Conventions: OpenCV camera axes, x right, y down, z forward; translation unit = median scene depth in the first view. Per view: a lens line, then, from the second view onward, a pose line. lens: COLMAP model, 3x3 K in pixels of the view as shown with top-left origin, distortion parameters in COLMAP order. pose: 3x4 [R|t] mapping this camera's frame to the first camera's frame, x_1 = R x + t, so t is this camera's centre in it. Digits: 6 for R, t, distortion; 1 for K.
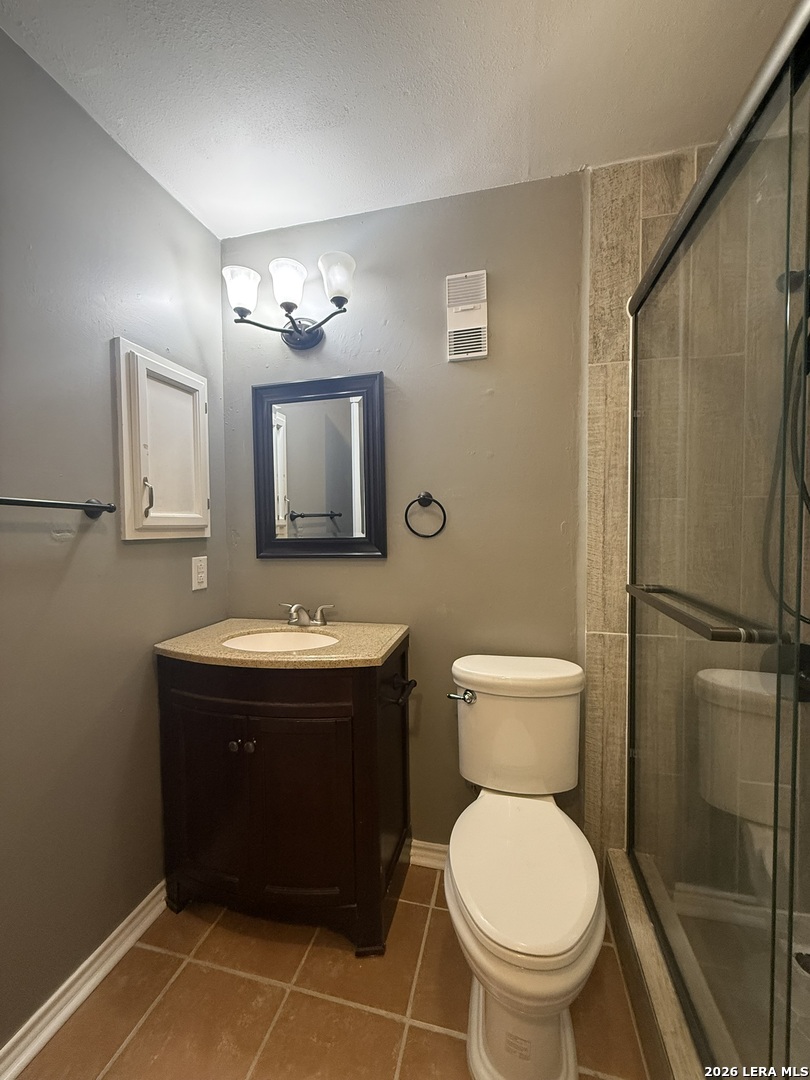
lens RADIAL K [[429.5, 0, 405.0], [0, 429.5, 537.3], [0, 0, 1]] dist [-0.000813, 0.000226]
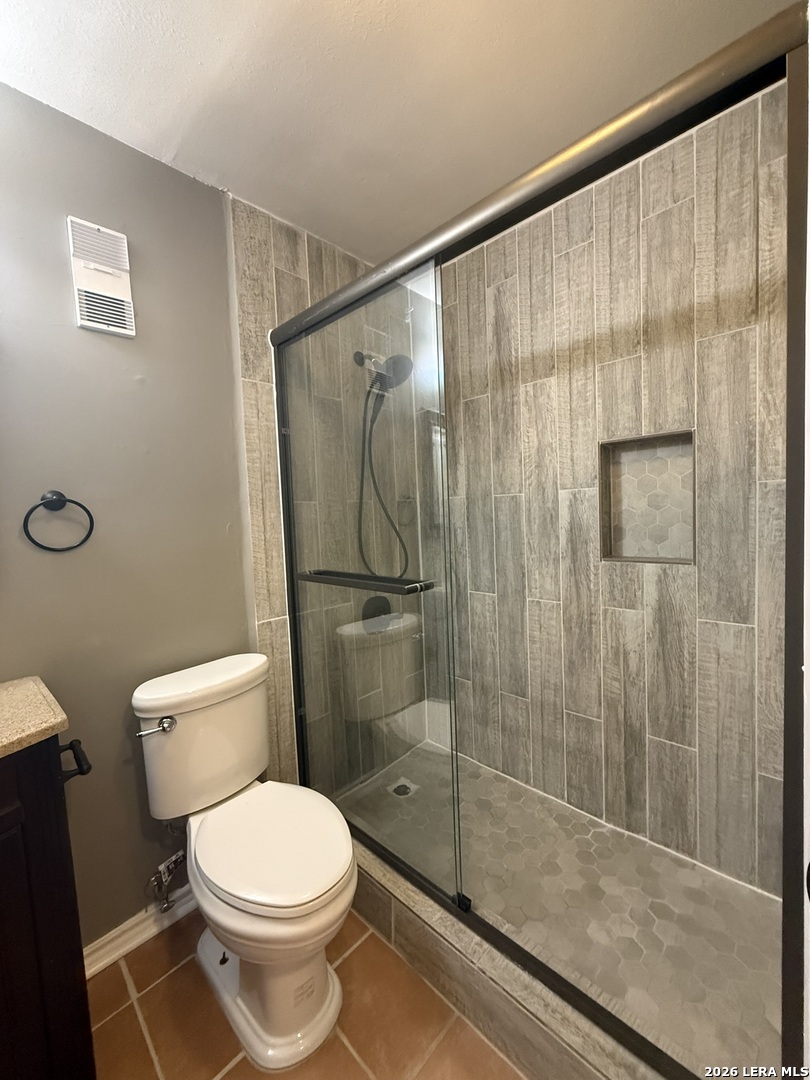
lens RADIAL K [[429.5, 0, 407.1], [0, 429.5, 537.0], [0, 0, 1]] dist [-0.000813, 0.000226]
pose [[0.507806, -0.064570, 0.859048, -0.319780], [0.064994, 0.997217, 0.036535, -0.013982], [-0.859016, 0.037280, 0.510589, 0.100987]]
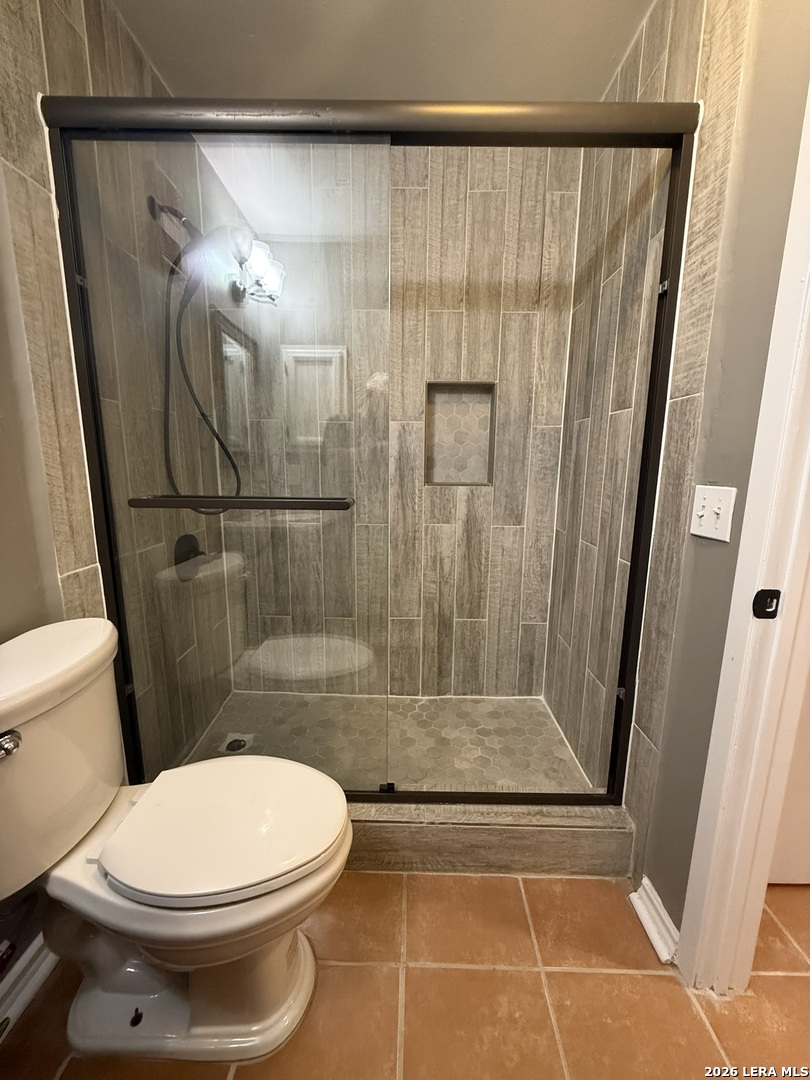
lens RADIAL K [[429.5, 0, 404.7], [0, 429.5, 537.3], [0, 0, 1]] dist [-0.000813, 0.000226]
pose [[-0.216408, -0.171811, 0.961066, -0.391739], [0.021124, 0.983339, 0.180549, 0.039135], [-0.976075, 0.059374, -0.209173, 0.593596]]
